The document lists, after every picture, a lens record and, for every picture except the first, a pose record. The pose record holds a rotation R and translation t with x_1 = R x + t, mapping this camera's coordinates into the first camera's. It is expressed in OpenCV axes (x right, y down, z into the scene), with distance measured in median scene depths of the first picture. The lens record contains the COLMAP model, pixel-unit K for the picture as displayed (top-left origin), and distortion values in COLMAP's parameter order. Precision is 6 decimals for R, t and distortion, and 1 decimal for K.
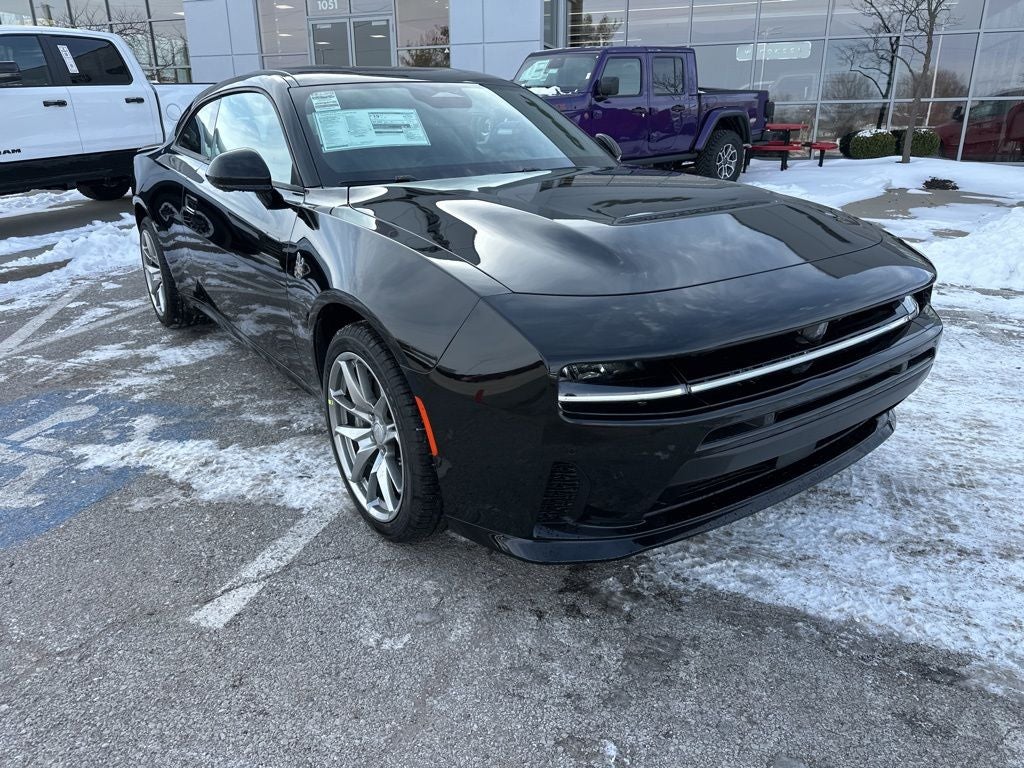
lens RADIAL K [[722.5, 0, 510.6], [0, 722.5, 375.5], [0, 0, 1]] dist [0.030440, -0.035454]
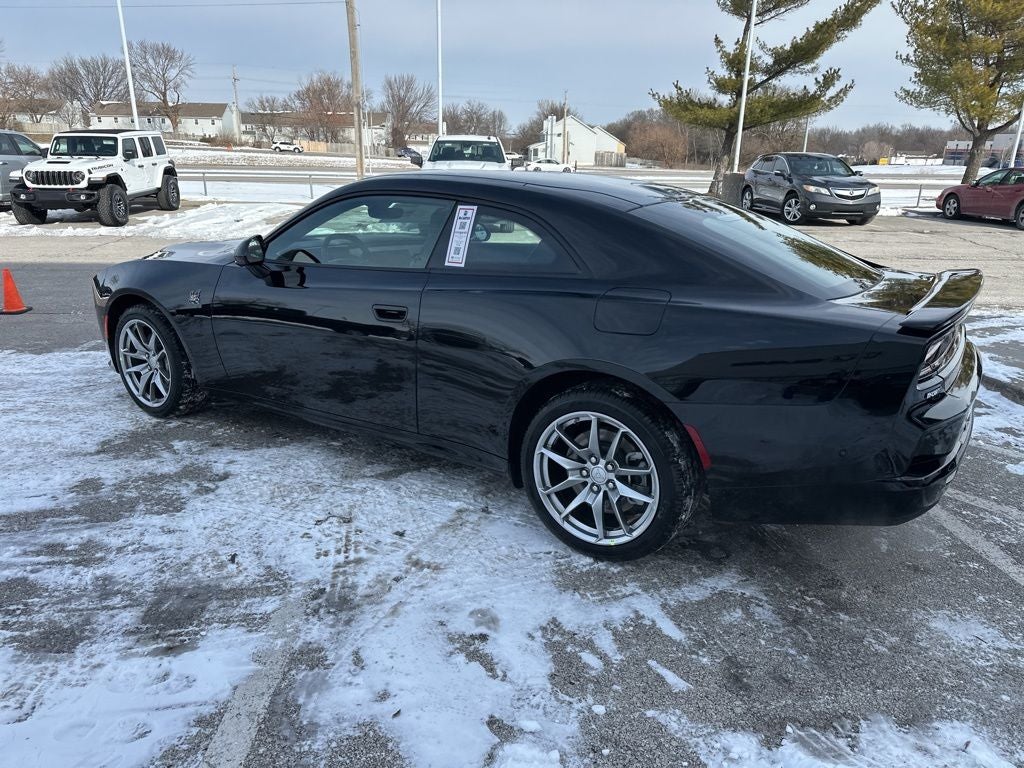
lens RADIAL K [[717.9, 0, 509.8], [0, 717.9, 381.2], [0, 0, 1]] dist [0.046632, -0.057690]
pose [[-0.934751, 0.101500, -0.340496, 0.203071], [-0.120968, 0.810161, 0.573591, -1.003488], [0.334076, 0.577354, -0.745021, 2.534469]]
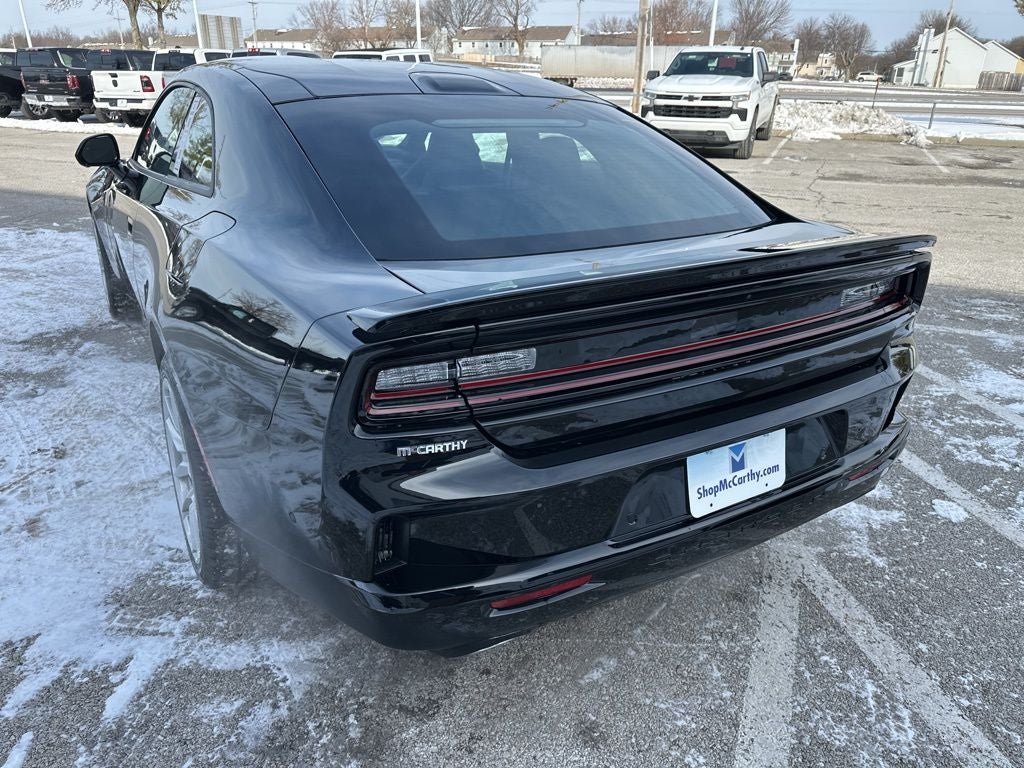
lens RADIAL K [[722.5, 0, 510.6], [0, 722.5, 375.5], [0, 0, 1]] dist [0.030440, -0.035454]
pose [[-0.997115, -0.032350, 0.068667, -0.583371], [0.021199, 0.749949, 0.661156, -0.901425], [-0.072885, 0.660704, -0.747100, 2.386505]]
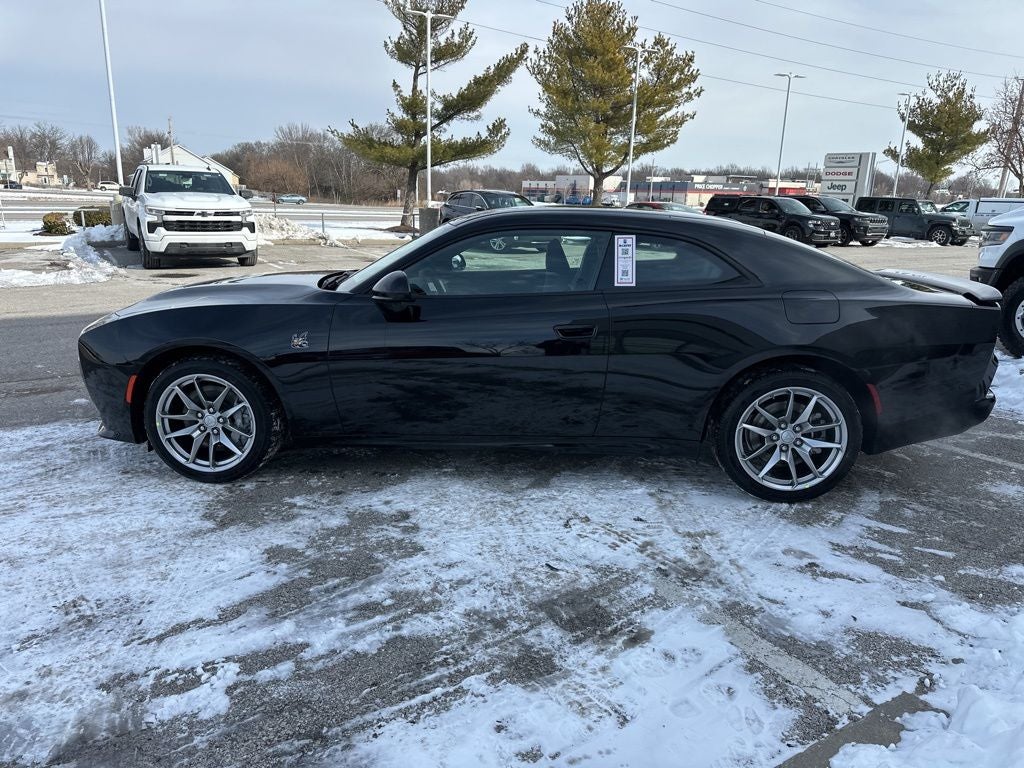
lens RADIAL K [[711.9, 0, 509.5], [0, 711.9, 378.7], [0, 0, 1]] dist [0.069281, -0.090390]
pose [[-0.641048, 0.183798, -0.745169, 1.003497], [-0.264009, 0.858846, 0.438957, -0.870288], [0.720664, 0.478124, -0.502037, 2.158310]]
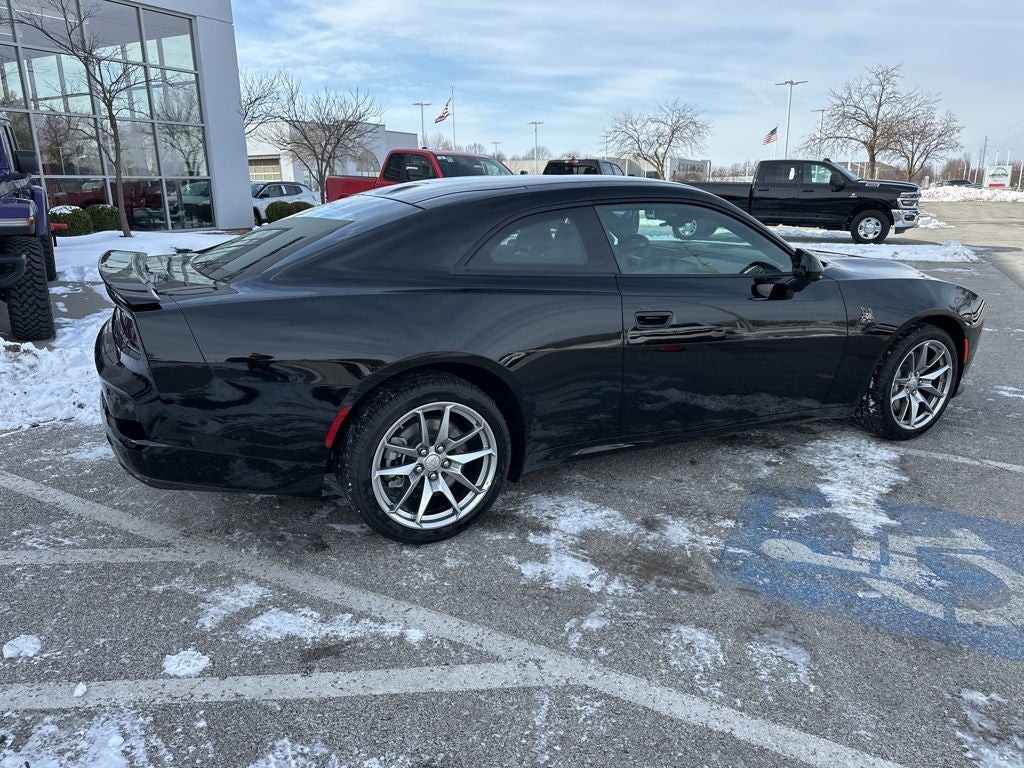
lens RADIAL K [[717.9, 0, 509.8], [0, 717.9, 381.2], [0, 0, 1]] dist [0.046632, -0.057690]
pose [[0.150242, -0.249248, 0.956715, -1.667539], [0.319184, 0.928108, 0.191671, -0.483729], [-0.935708, 0.276571, 0.218997, 1.221472]]
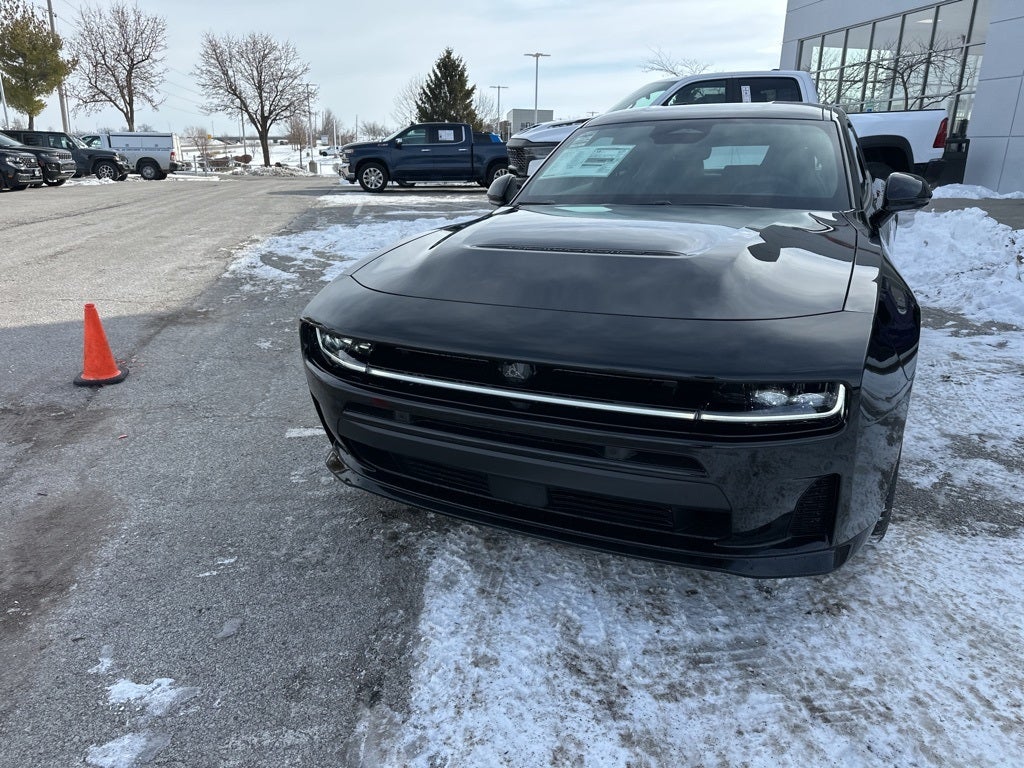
lens RADIAL K [[724.9, 0, 512.0], [0, 724.9, 384.0], [0, 0, 1]] dist [0.010409, -0.010052]
pose [[0.479930, 0.279576, -0.831567, 0.858471], [-0.296048, 0.943876, 0.146474, -0.130836], [0.825847, 0.175887, 0.535762, 0.321458]]
